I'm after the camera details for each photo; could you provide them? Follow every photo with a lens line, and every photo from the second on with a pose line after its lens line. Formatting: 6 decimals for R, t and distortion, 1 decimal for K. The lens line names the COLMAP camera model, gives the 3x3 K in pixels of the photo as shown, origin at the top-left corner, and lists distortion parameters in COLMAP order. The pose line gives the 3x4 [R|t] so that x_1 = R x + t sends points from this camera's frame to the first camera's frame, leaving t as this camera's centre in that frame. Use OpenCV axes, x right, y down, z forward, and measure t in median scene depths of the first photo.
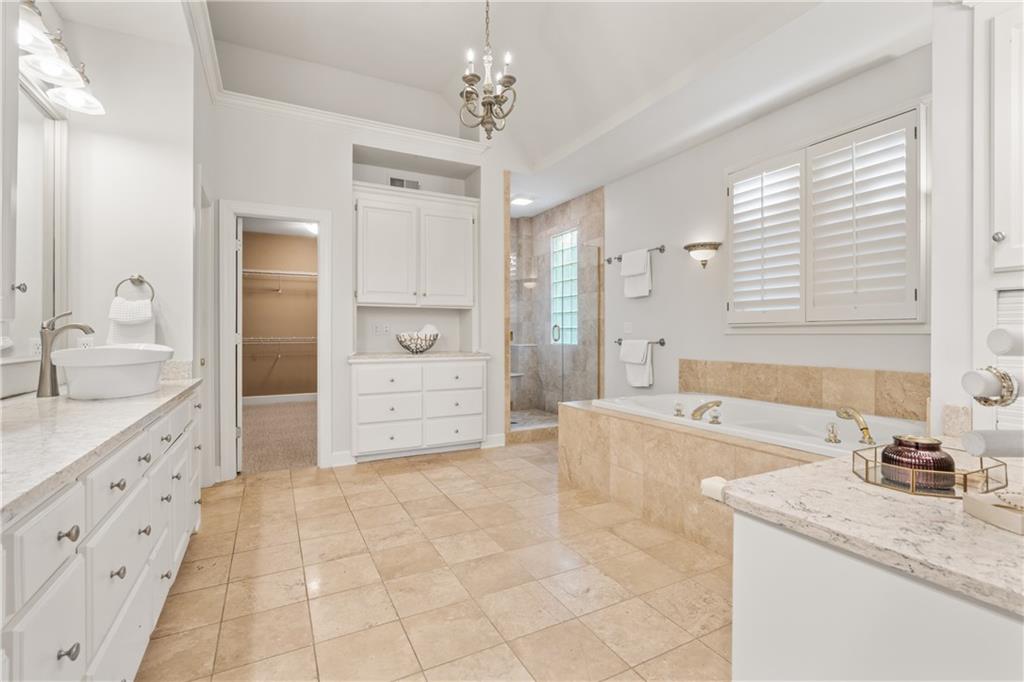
lens RADIAL K [[458.4, 0, 511.6], [0, 458.4, 338.1], [0, 0, 1]] dist [-0.018461, 0.001927]
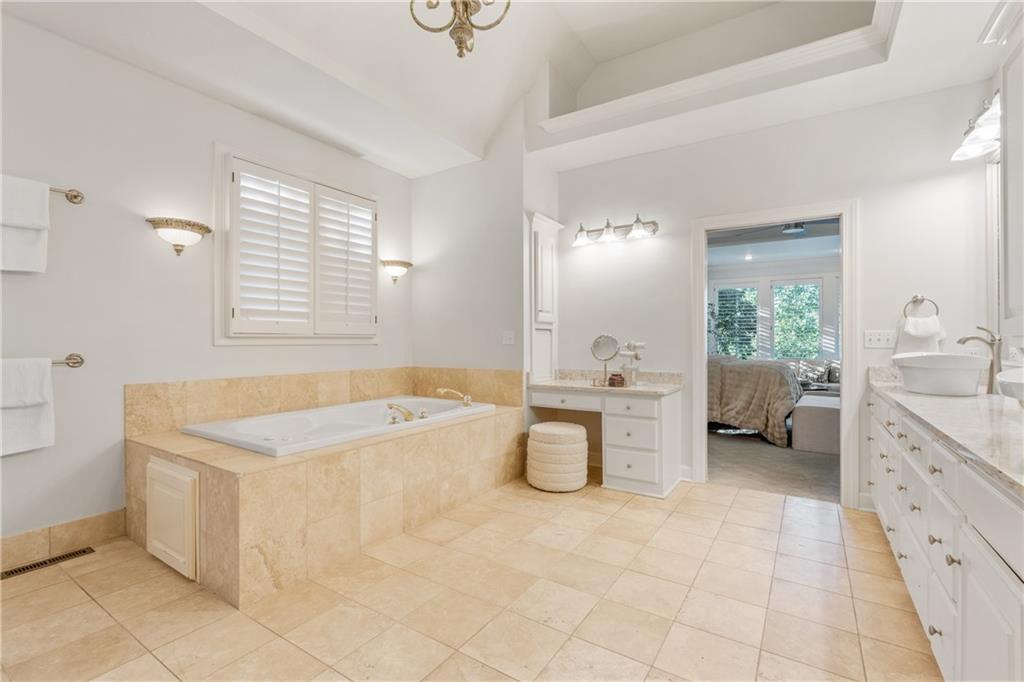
lens RADIAL K [[458.4, 0, 510.9], [0, 458.4, 341.6], [0, 0, 1]] dist [-0.018461, 0.001927]
pose [[-0.489582, 0.004972, 0.871943, -0.578789], [0.011843, 0.999929, 0.000948, -0.011580], [-0.871877, 0.010790, -0.489606, 1.091771]]
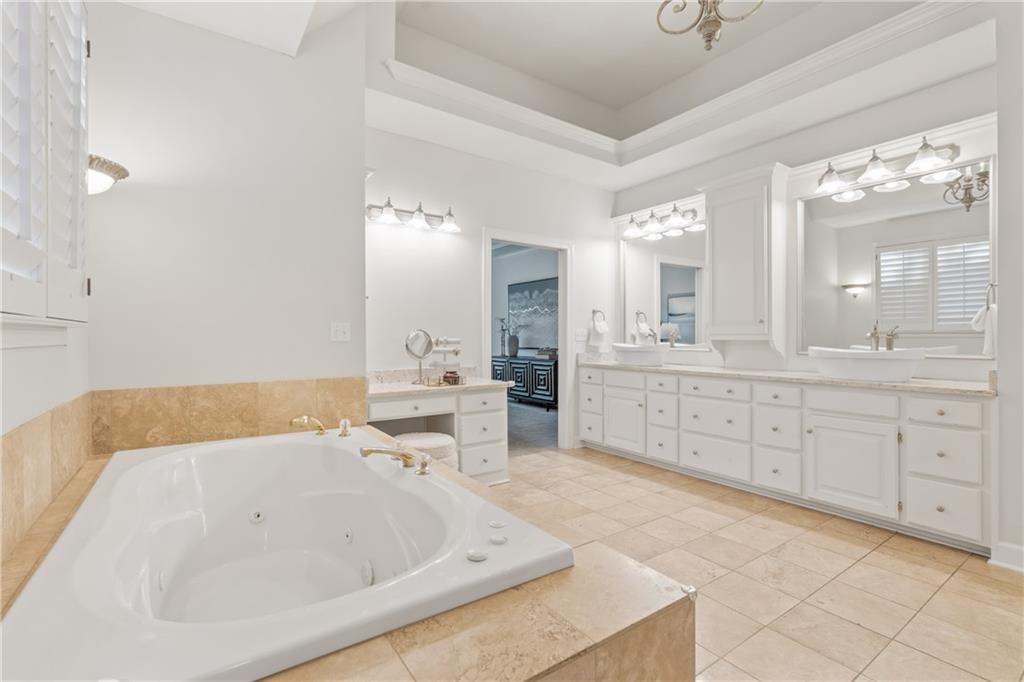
lens RADIAL K [[458.4, 0, 513.4], [0, 458.4, 336.0], [0, 0, 1]] dist [-0.018461, 0.001927]
pose [[-0.991255, 0.003646, -0.131912, 0.278013], [0.001855, 0.999904, 0.013697, -0.024761], [0.131949, 0.013332, -0.991167, 1.399173]]
